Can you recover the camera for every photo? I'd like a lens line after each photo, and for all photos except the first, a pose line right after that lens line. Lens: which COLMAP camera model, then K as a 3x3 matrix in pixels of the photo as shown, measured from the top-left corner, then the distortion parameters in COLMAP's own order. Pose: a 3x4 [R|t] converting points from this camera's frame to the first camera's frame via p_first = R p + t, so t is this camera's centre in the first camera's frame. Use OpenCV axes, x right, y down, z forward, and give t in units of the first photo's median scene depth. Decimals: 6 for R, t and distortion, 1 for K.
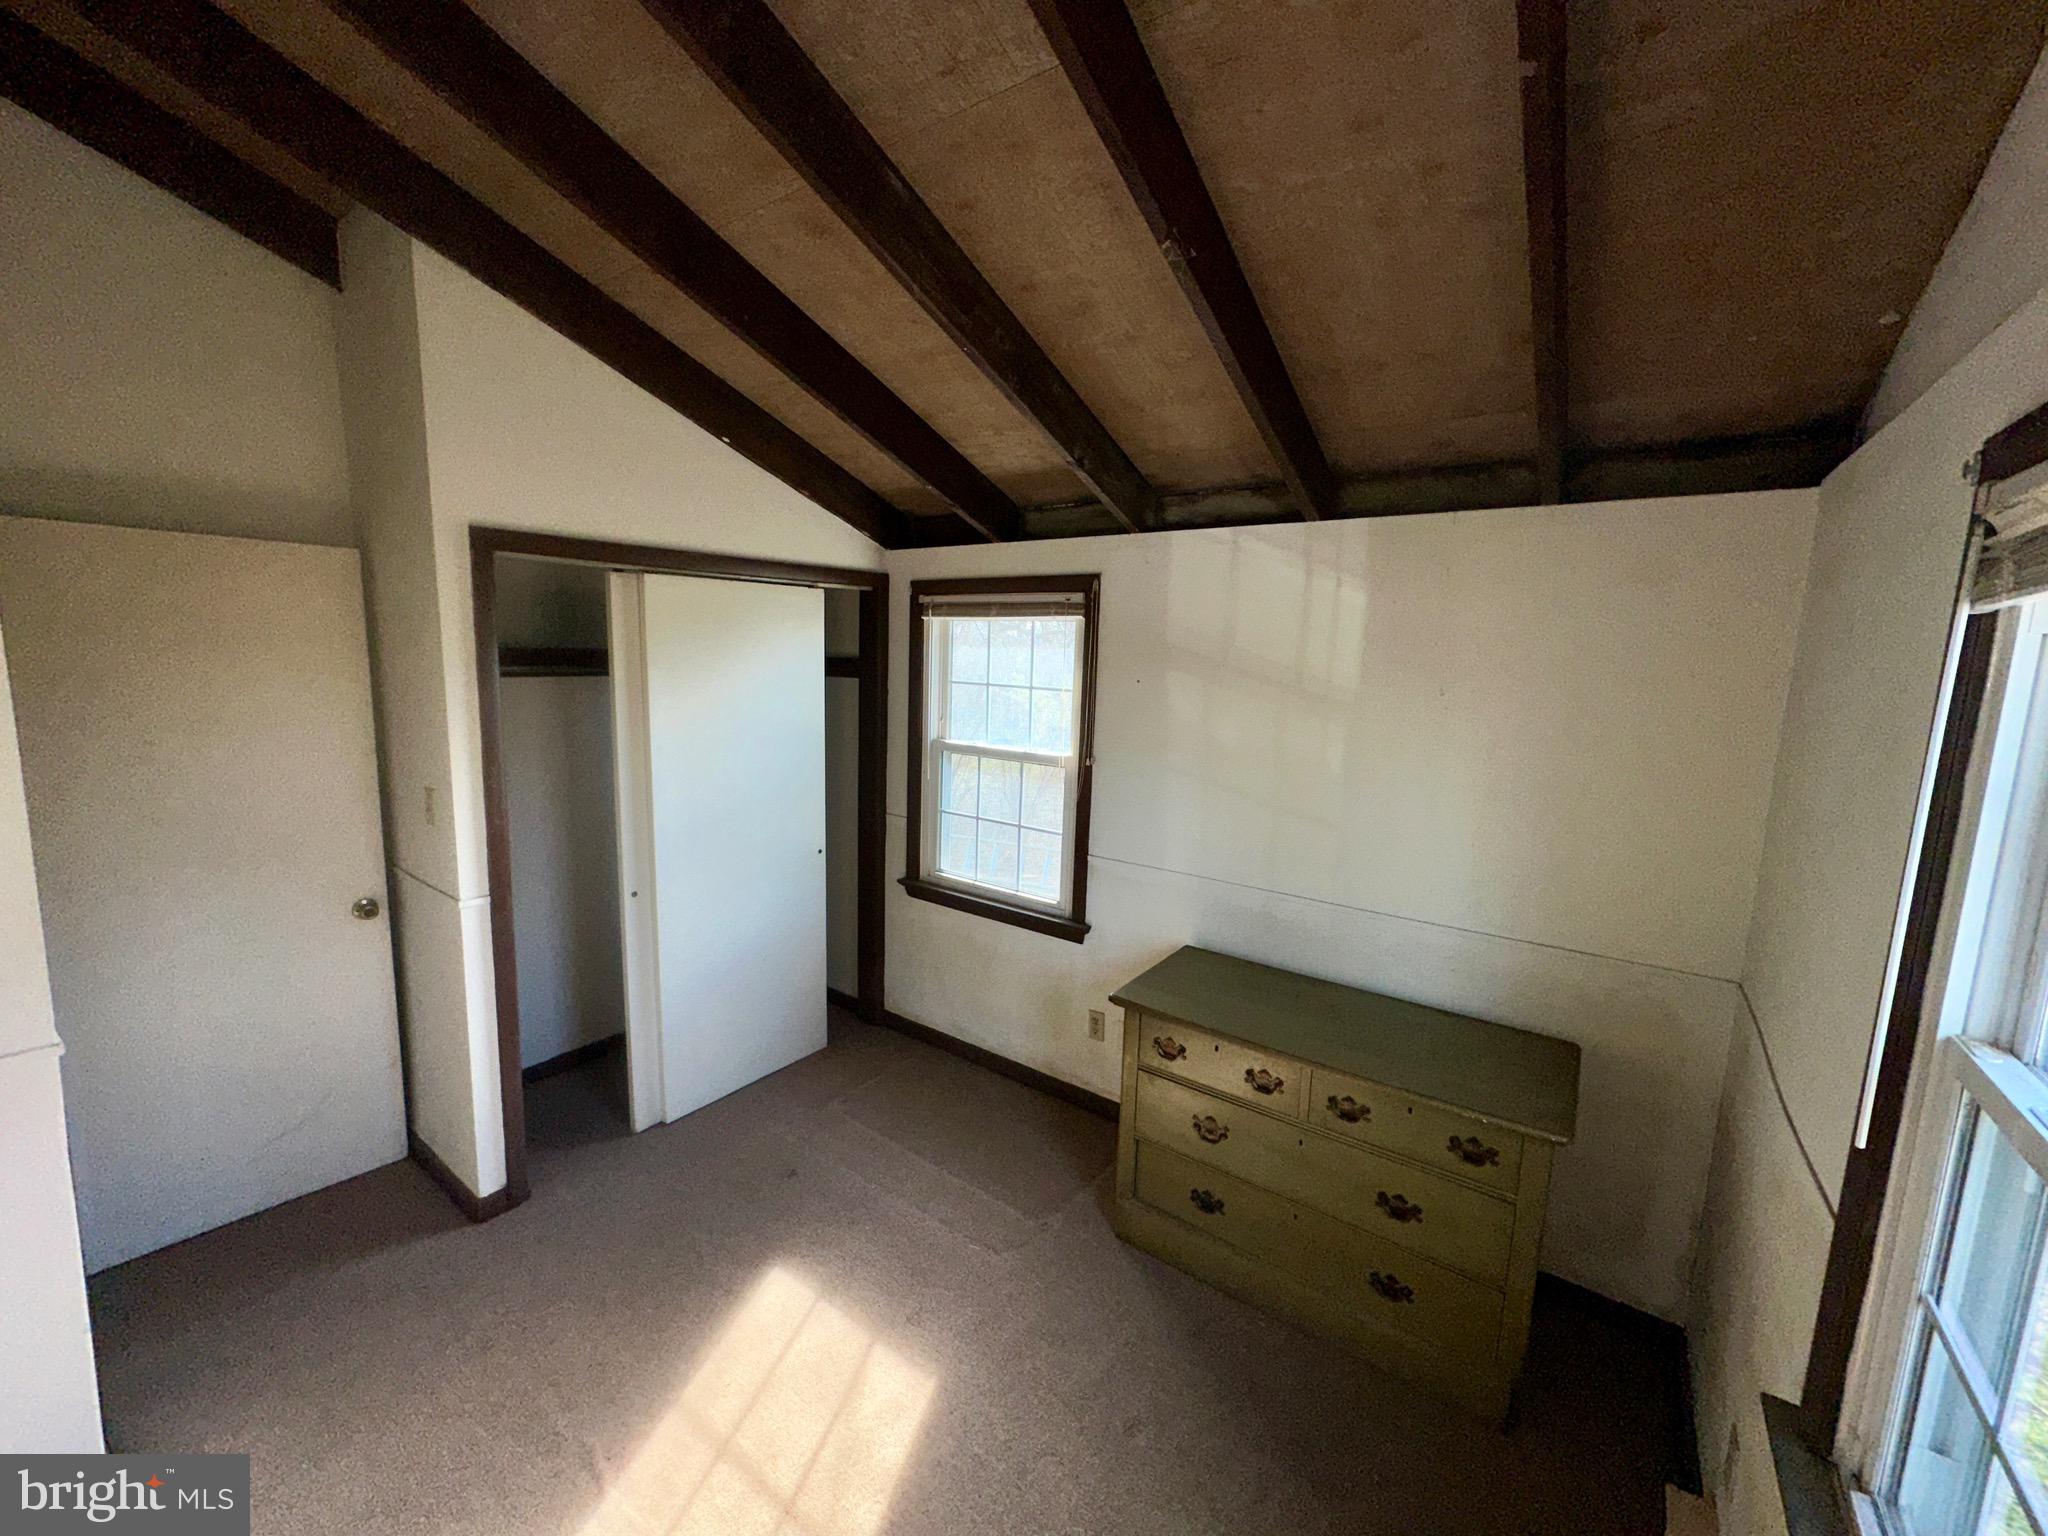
lens RADIAL K [[811.7, 0, 1024.0], [0, 811.7, 768.0], [0, 0, 1]] dist [0.000621, 0.000132]
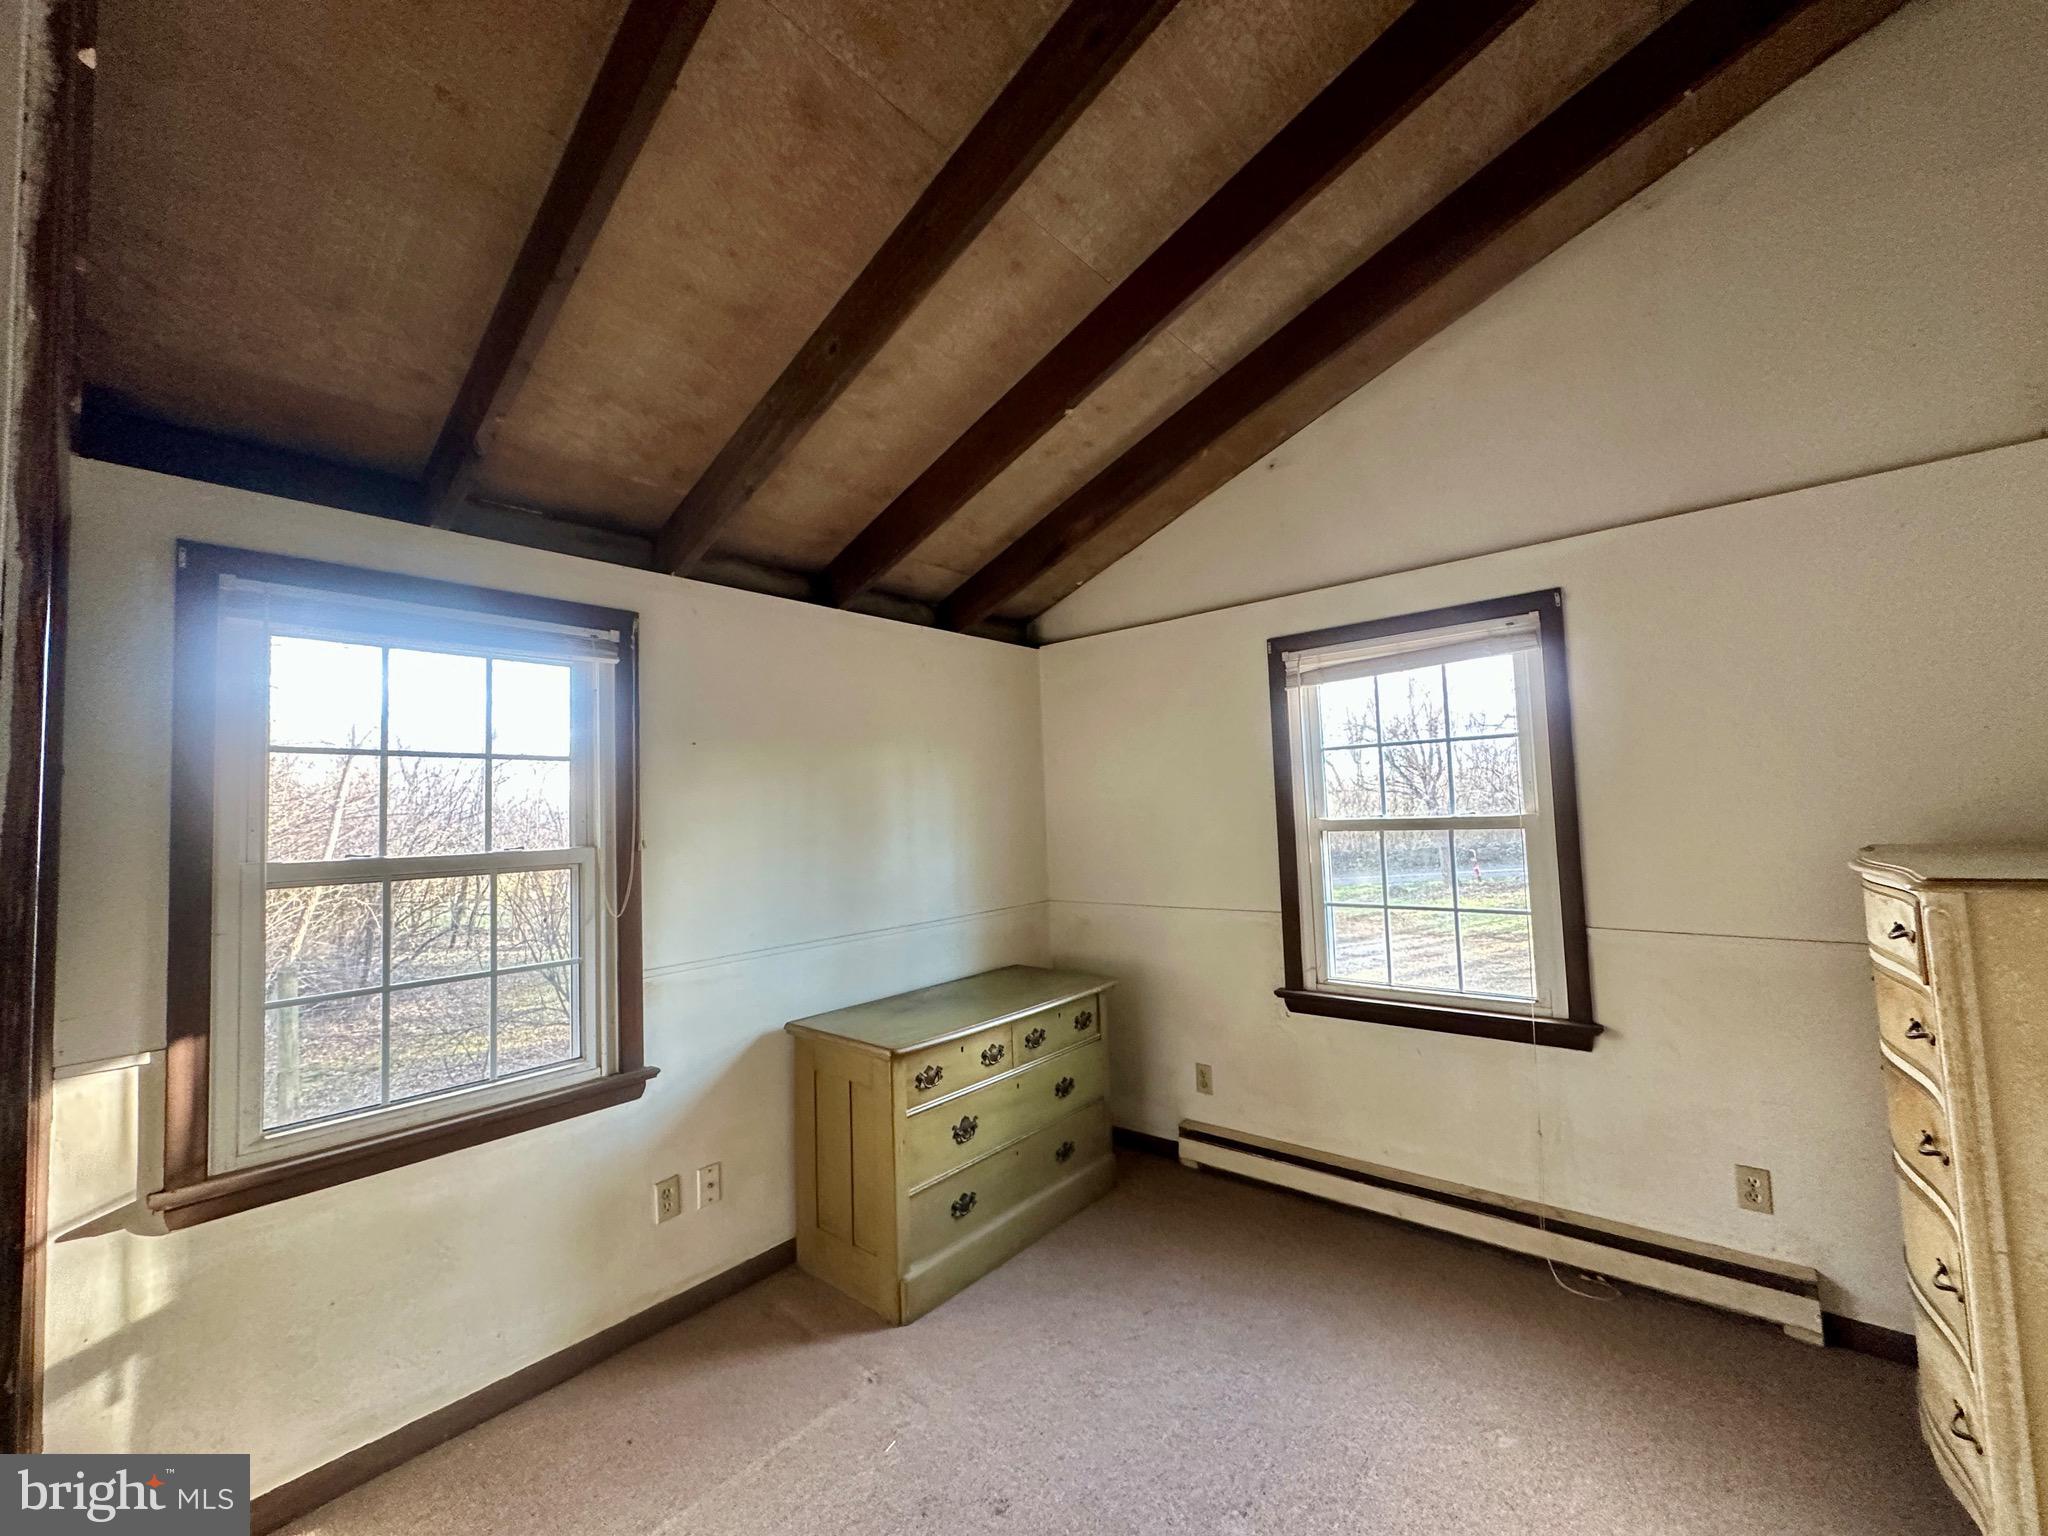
lens RADIAL K [[811.7, 0, 1024.0], [0, 811.7, 768.0], [0, 0, 1]] dist [0.000621, 0.000132]
pose [[0.074822, 0.022154, 0.996951, -0.685311], [0.177575, 0.983478, -0.035182, 0.011294], [-0.981259, 0.179666, 0.069652, 0.591141]]
